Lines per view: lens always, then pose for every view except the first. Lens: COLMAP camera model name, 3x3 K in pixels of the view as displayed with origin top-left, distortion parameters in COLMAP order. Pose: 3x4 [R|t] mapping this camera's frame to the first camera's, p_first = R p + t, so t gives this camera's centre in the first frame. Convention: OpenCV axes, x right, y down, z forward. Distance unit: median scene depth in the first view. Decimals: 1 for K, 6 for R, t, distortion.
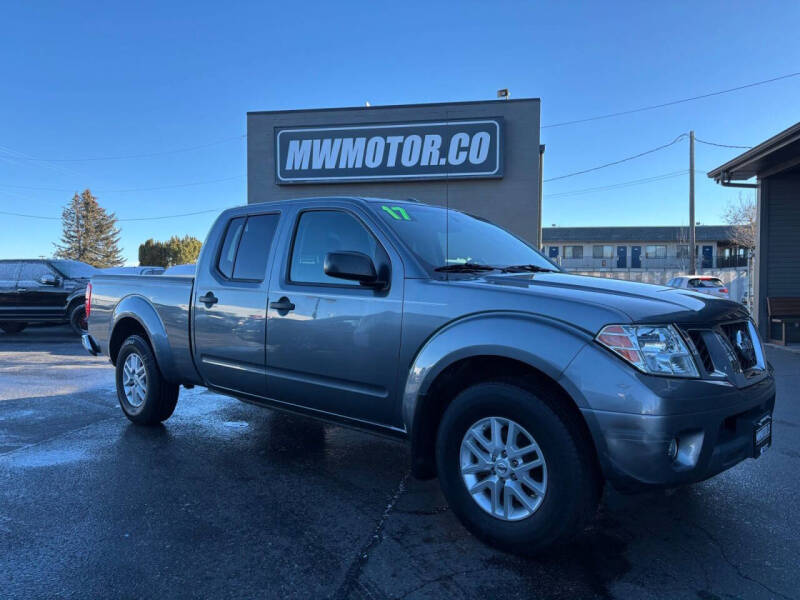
lens RADIAL K [[585.4, 0, 398.3], [0, 585.4, 301.8], [0, 0, 1]] dist [0.004755, -0.000263]
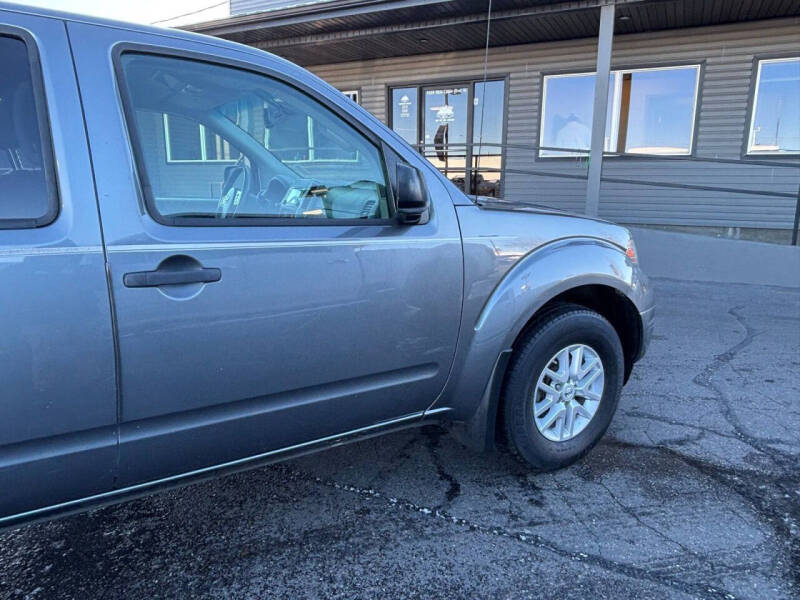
lens RADIAL K [[540.1, 0, 396.5], [0, 540.1, 291.9], [0, 0, 1]] dist [0.001546, -0.003333]
pose [[0.300762, -0.203966, 0.931633, -0.105126], [0.027227, 0.978301, 0.205393, -0.012287], [-0.953311, -0.036409, 0.299789, 0.142286]]
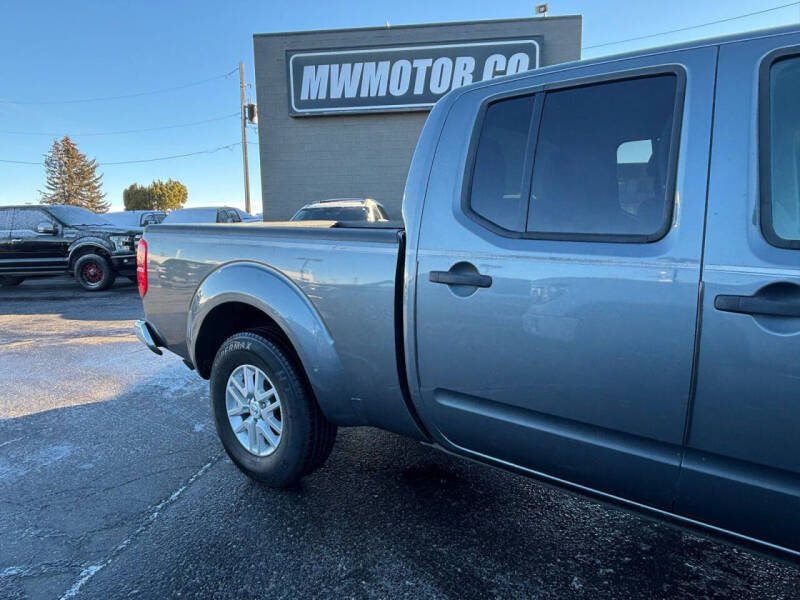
lens RADIAL K [[541.3, 0, 400.0], [0, 541.3, 300.0], [0, 0, 1]] dist [0.006862, -0.022812]
pose [[0.998523, -0.027706, 0.046731, -0.090706], [0.022306, 0.993419, 0.112344, -0.008530], [-0.049536, -0.111135, 0.992570, 0.131737]]
